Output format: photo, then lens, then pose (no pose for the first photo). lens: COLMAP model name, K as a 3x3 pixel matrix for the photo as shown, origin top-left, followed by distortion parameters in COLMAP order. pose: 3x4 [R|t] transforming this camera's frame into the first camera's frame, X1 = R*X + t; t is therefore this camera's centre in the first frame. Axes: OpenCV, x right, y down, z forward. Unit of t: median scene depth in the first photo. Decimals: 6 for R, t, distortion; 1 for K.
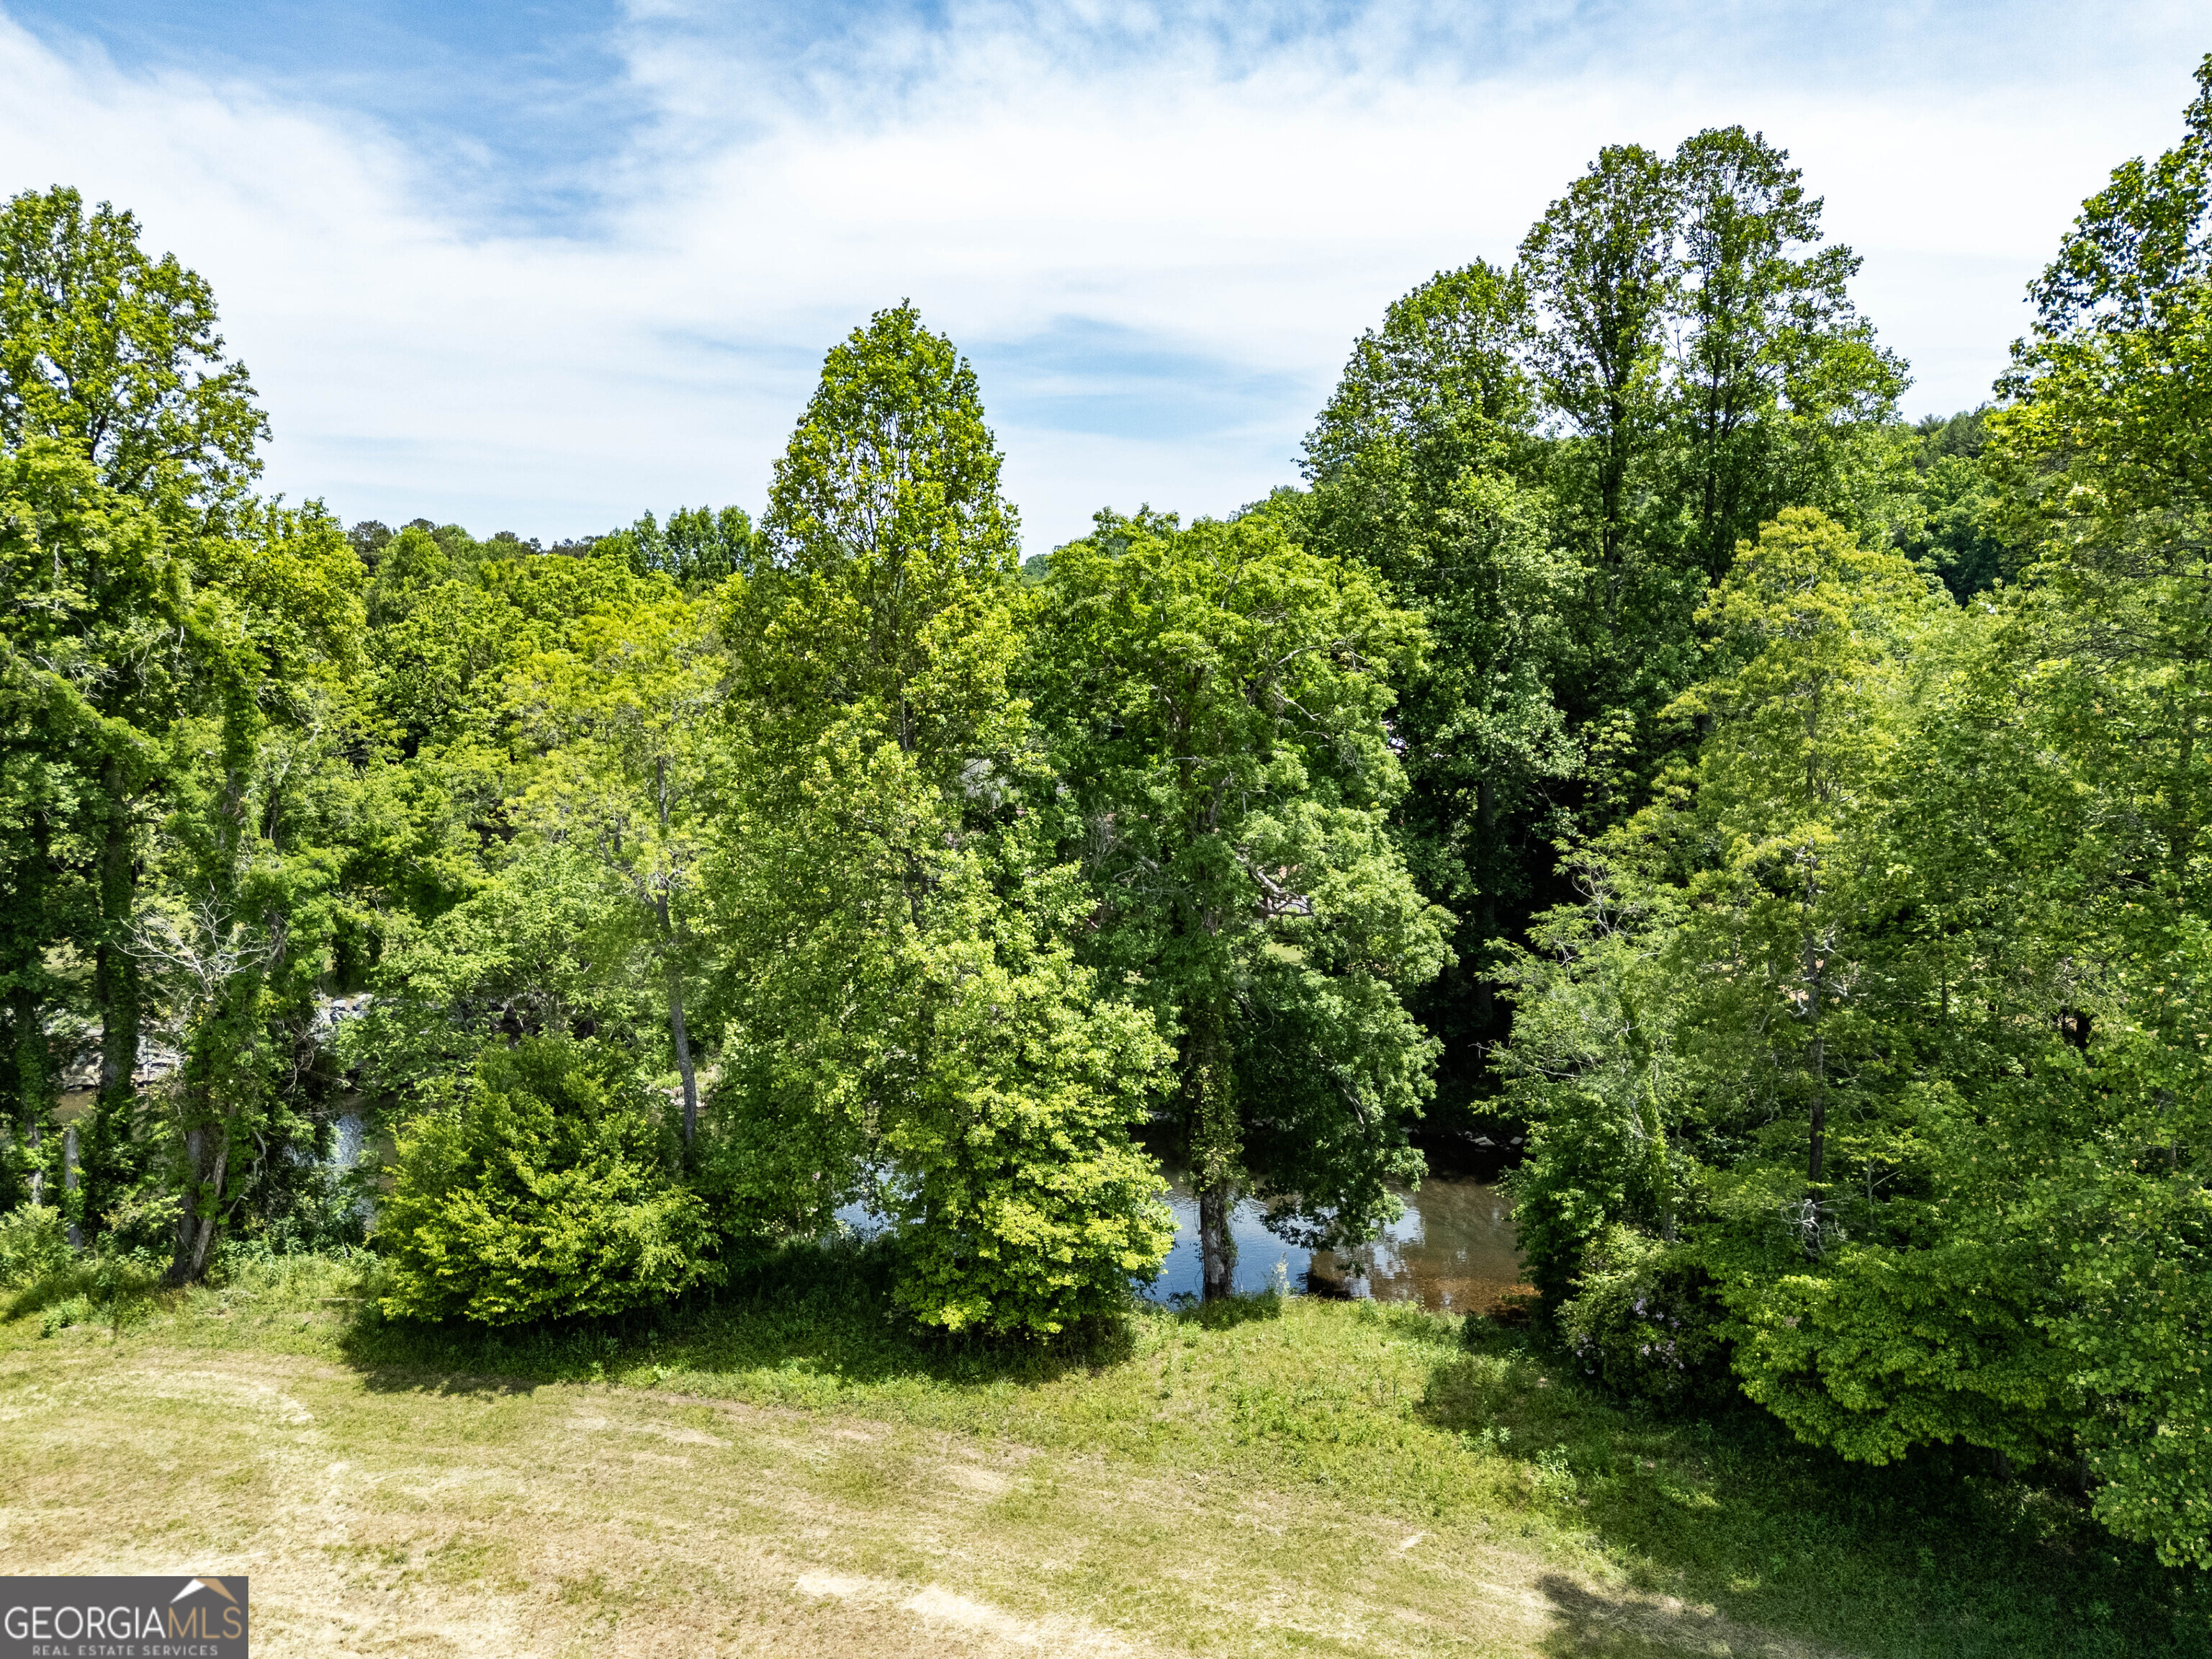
lens RADIAL K [[1624.8, 0, 1113.2], [0, 1624.8, 816.5], [0, 0, 1]] dist [0.060186, -0.048566]
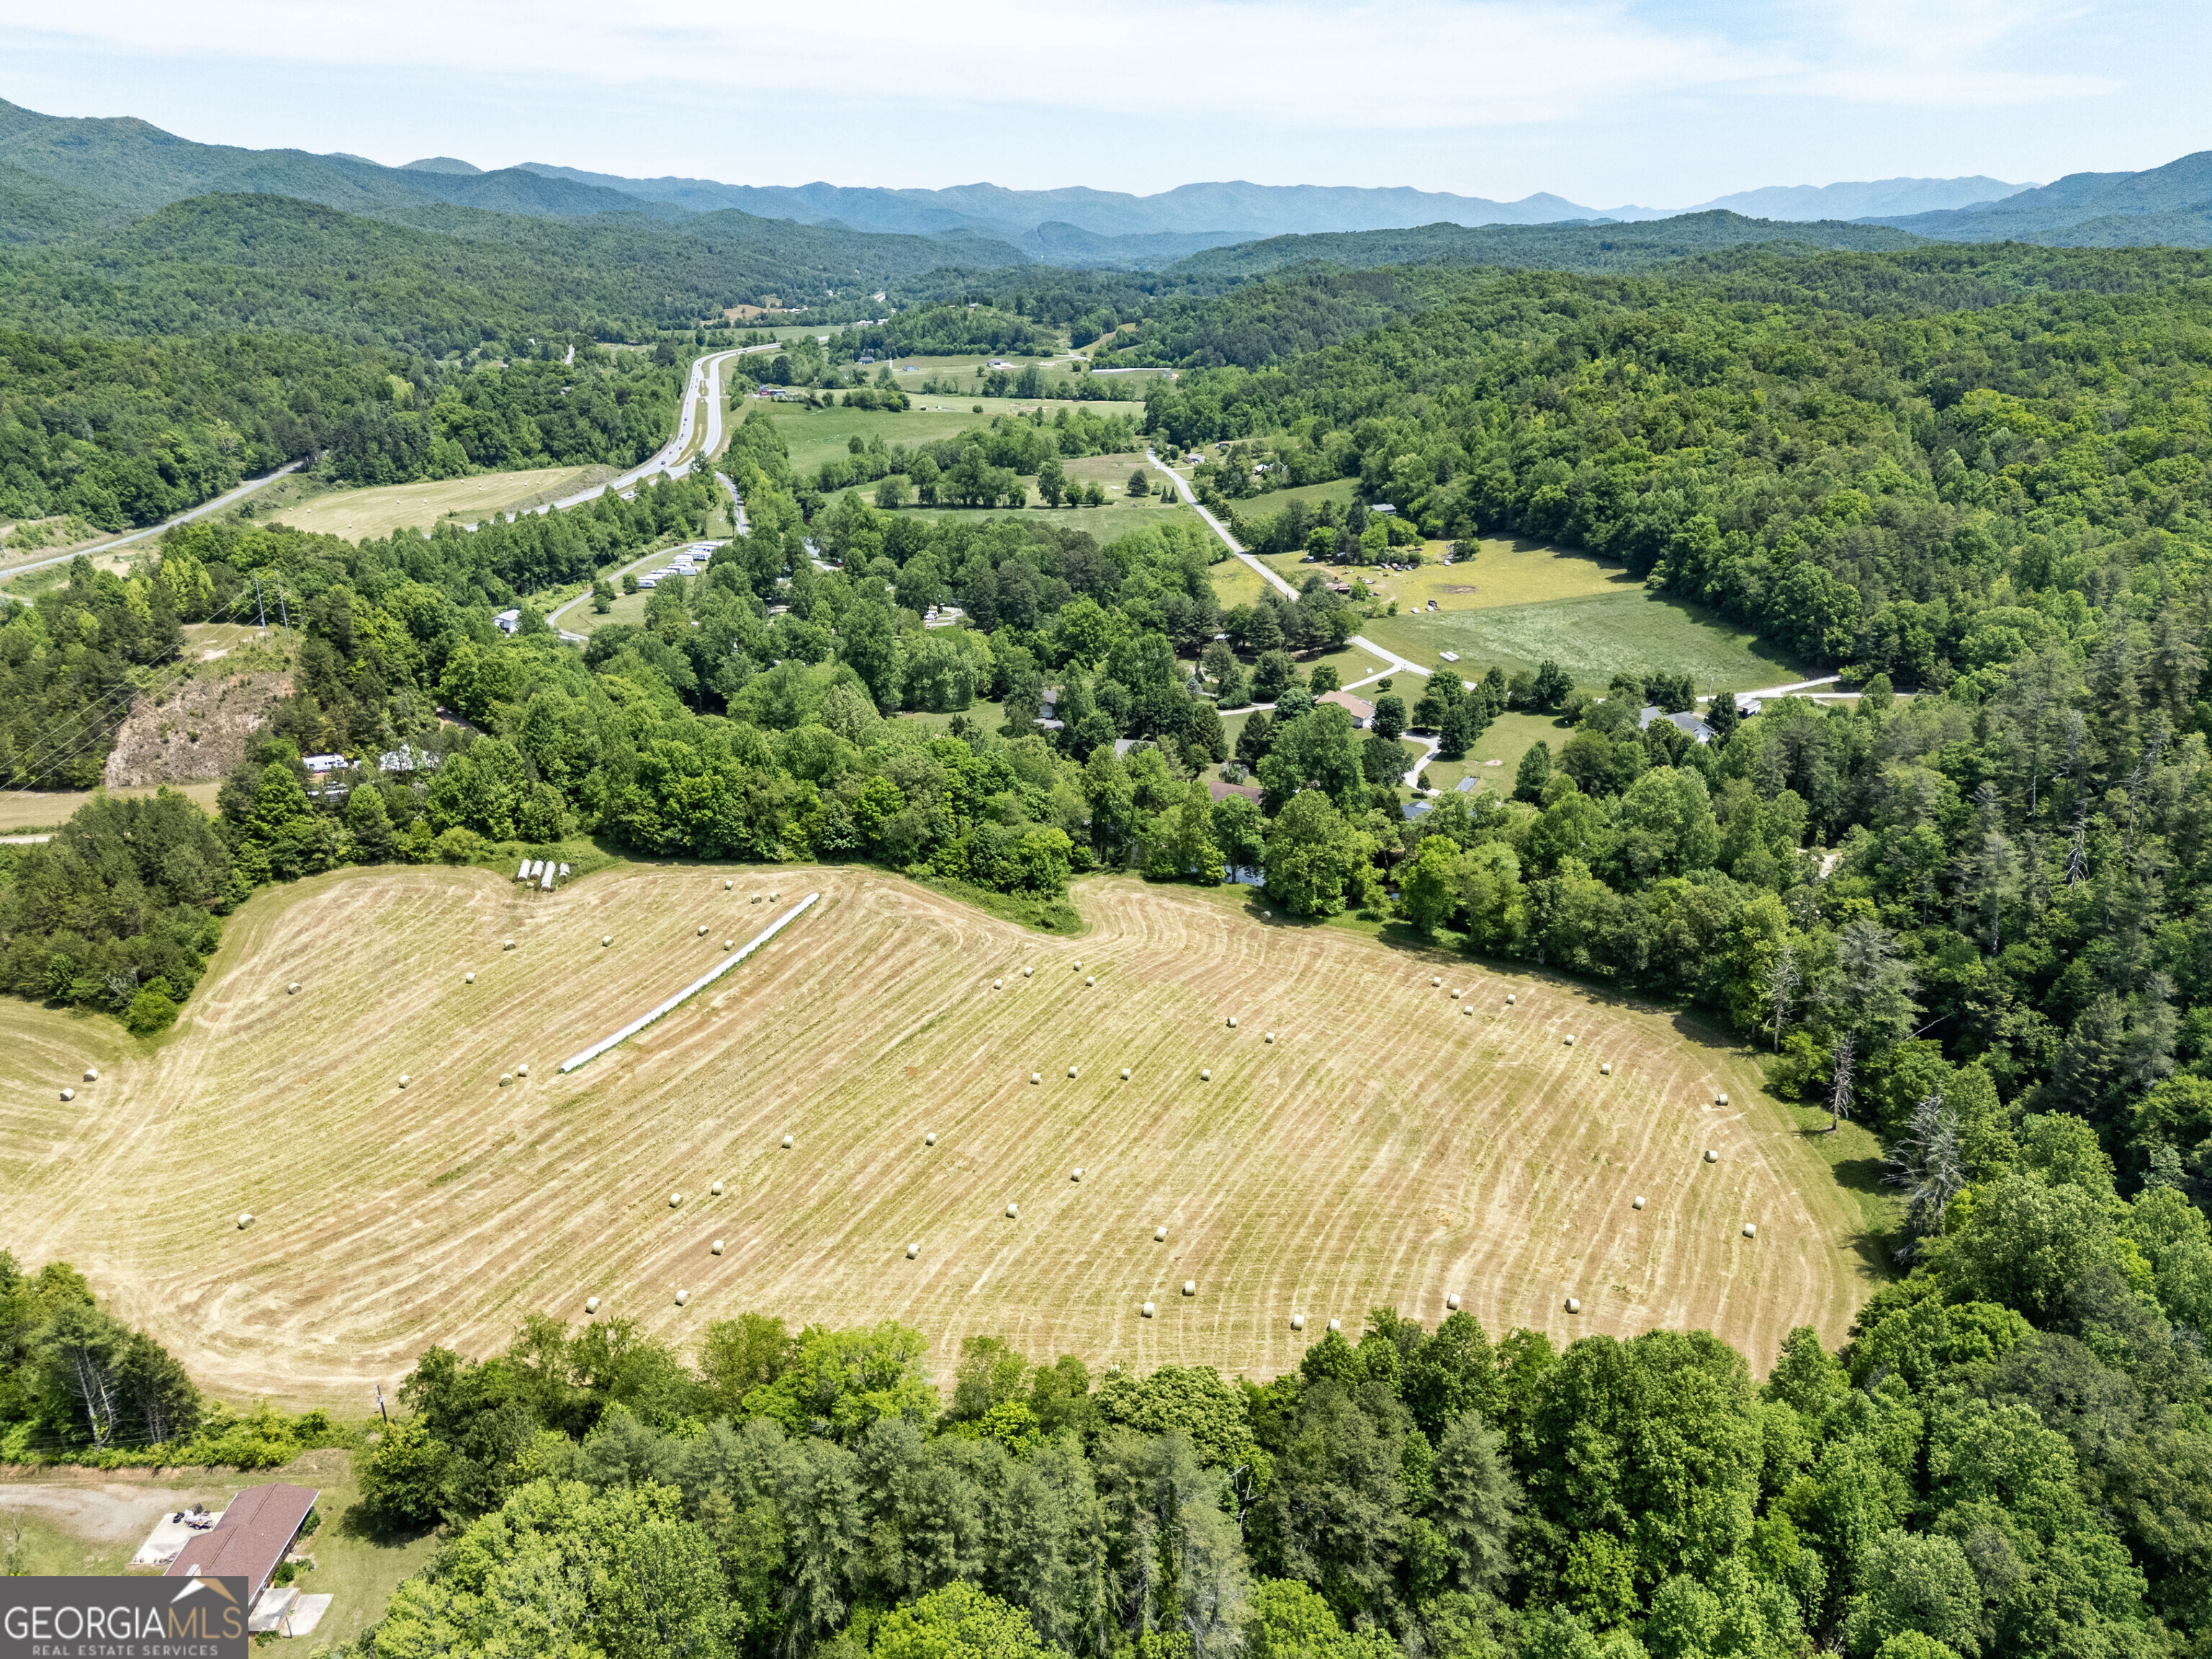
lens RADIAL K [[1624.8, 0, 1103.6], [0, 1624.8, 834.7], [0, 0, 1]] dist [0.060186, -0.048566]
pose [[0.976015, 0.067560, -0.206954, 1.369434], [-0.015844, 0.970152, 0.241981, -2.398541], [0.217125, -0.232898, 0.947953, -8.603226]]
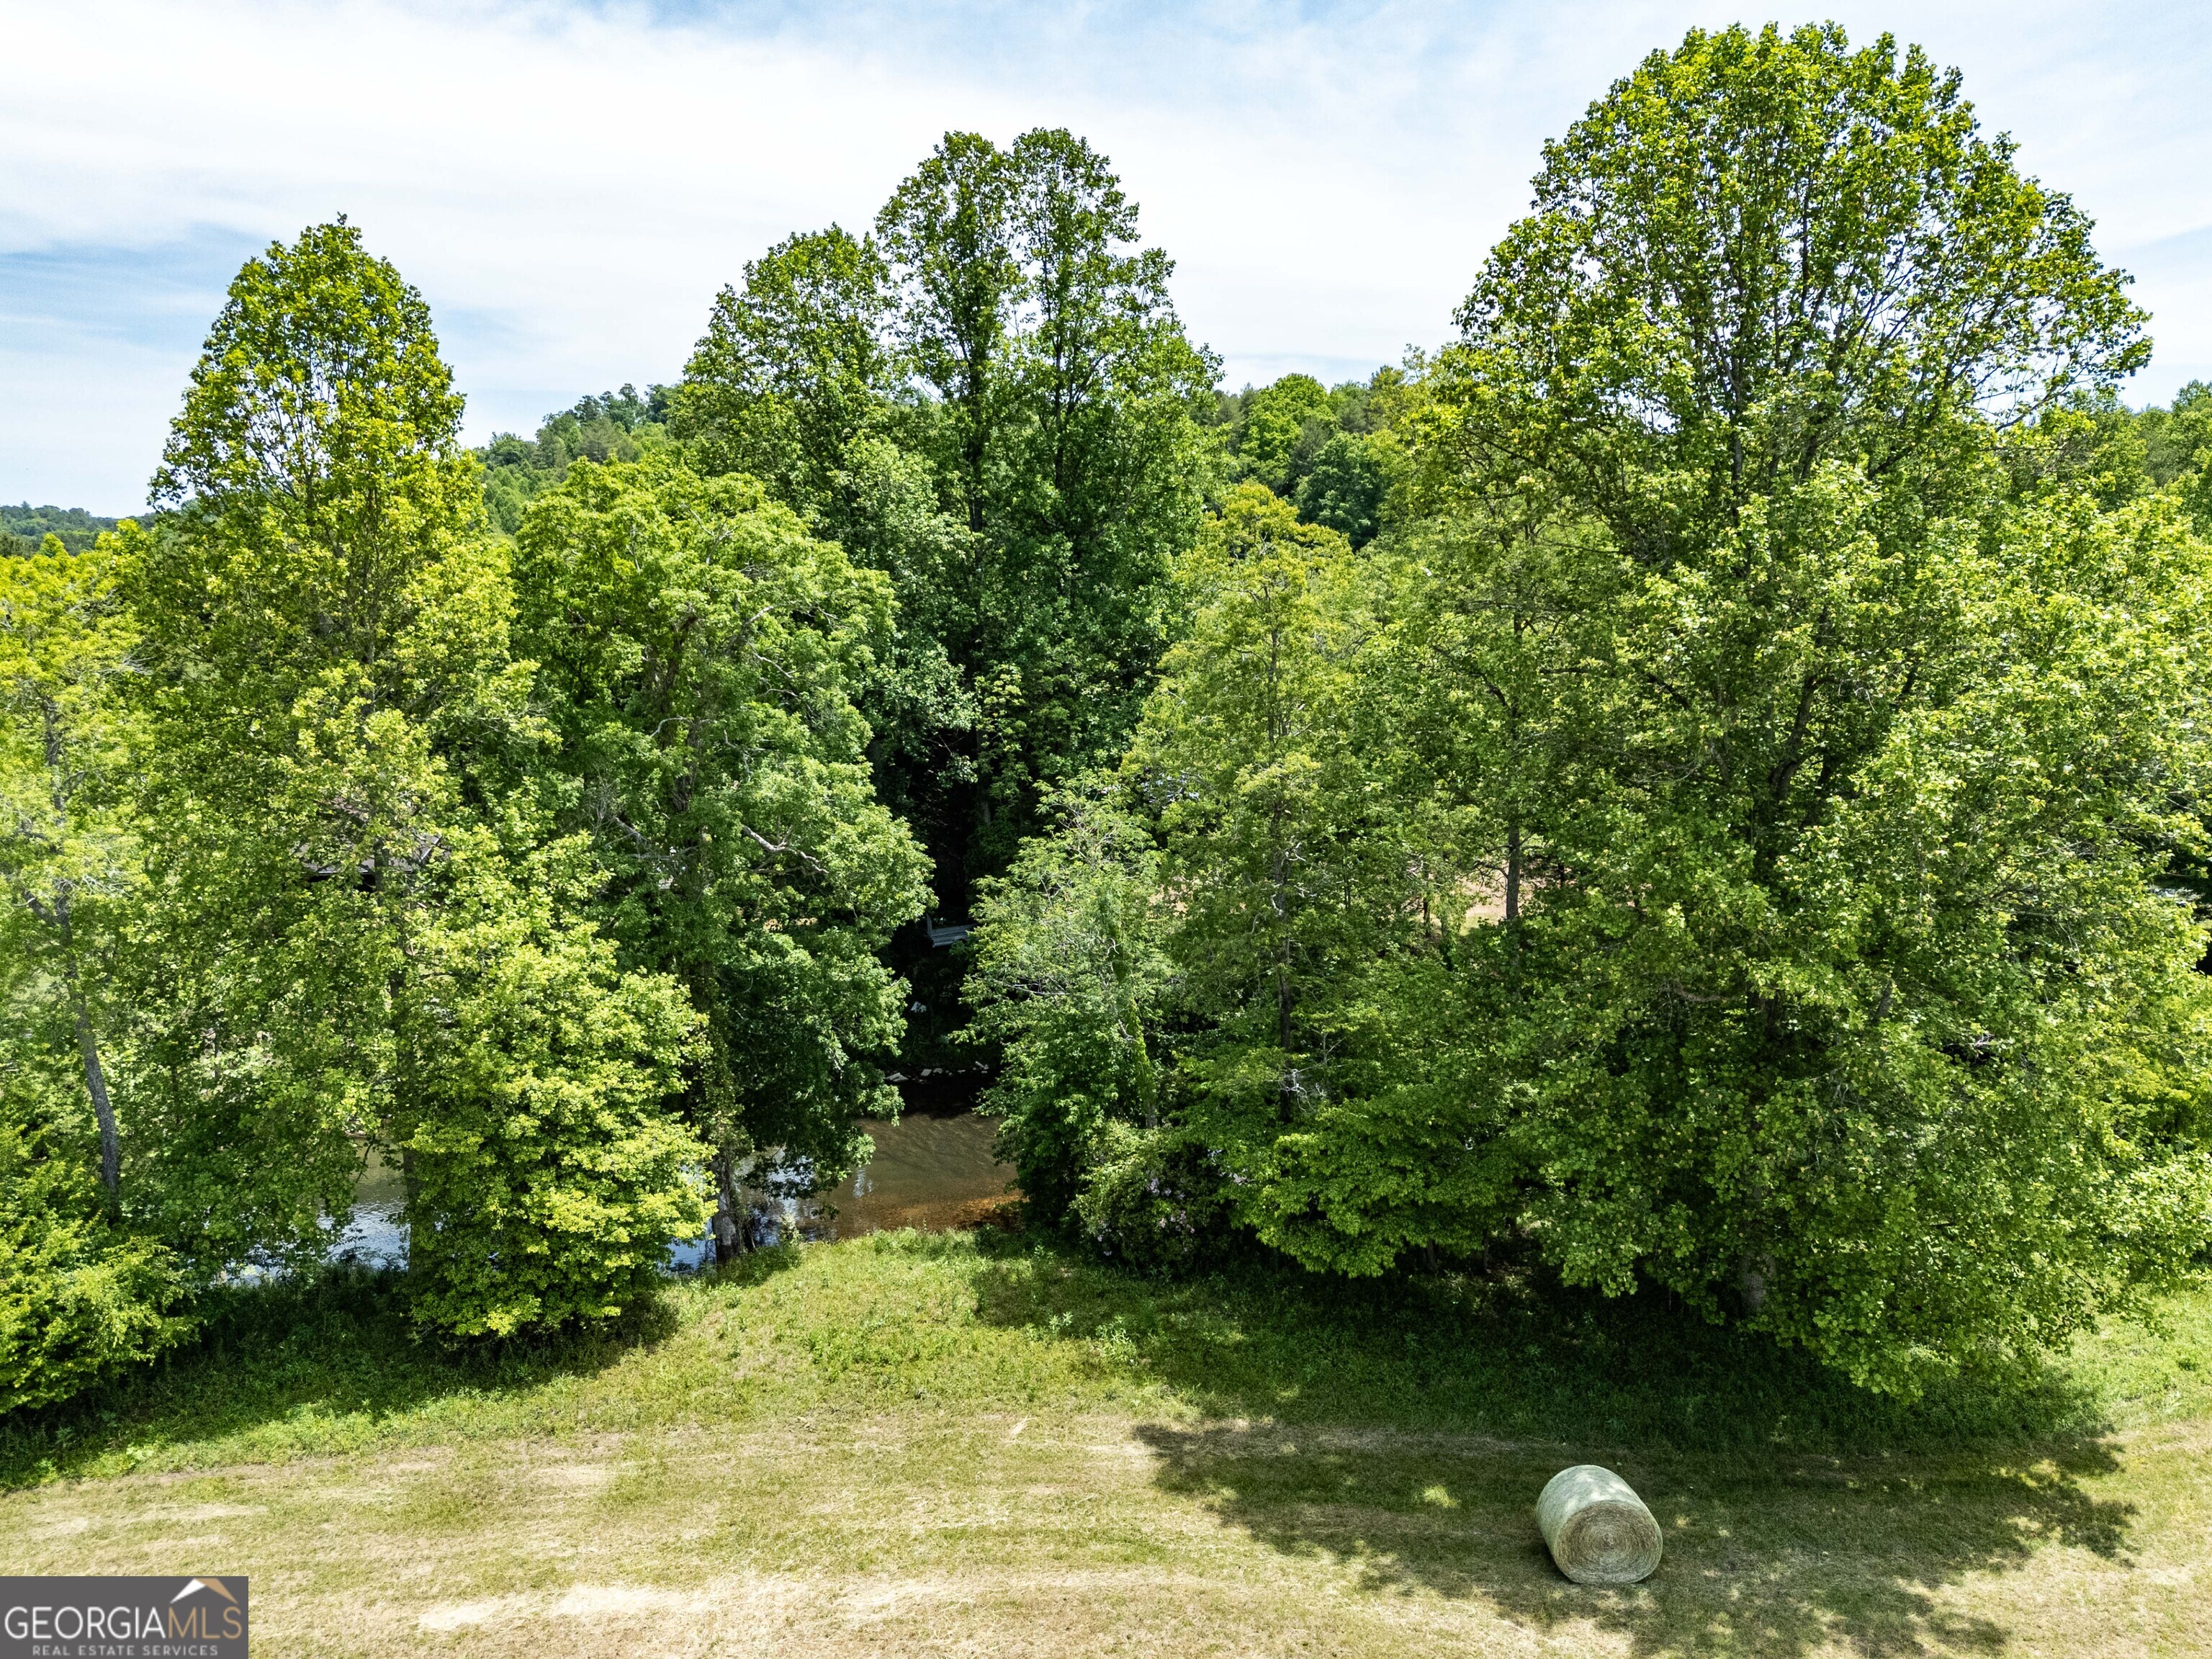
lens RADIAL K [[1624.8, 0, 1107.9], [0, 1624.8, 820.1], [0, 0, 1]] dist [0.060186, -0.048566]
pose [[0.896460, -0.062533, 0.438690, -0.175476], [0.050919, 0.997972, 0.038203, 0.000277], [-0.440189, -0.011910, 0.897826, 0.002578]]
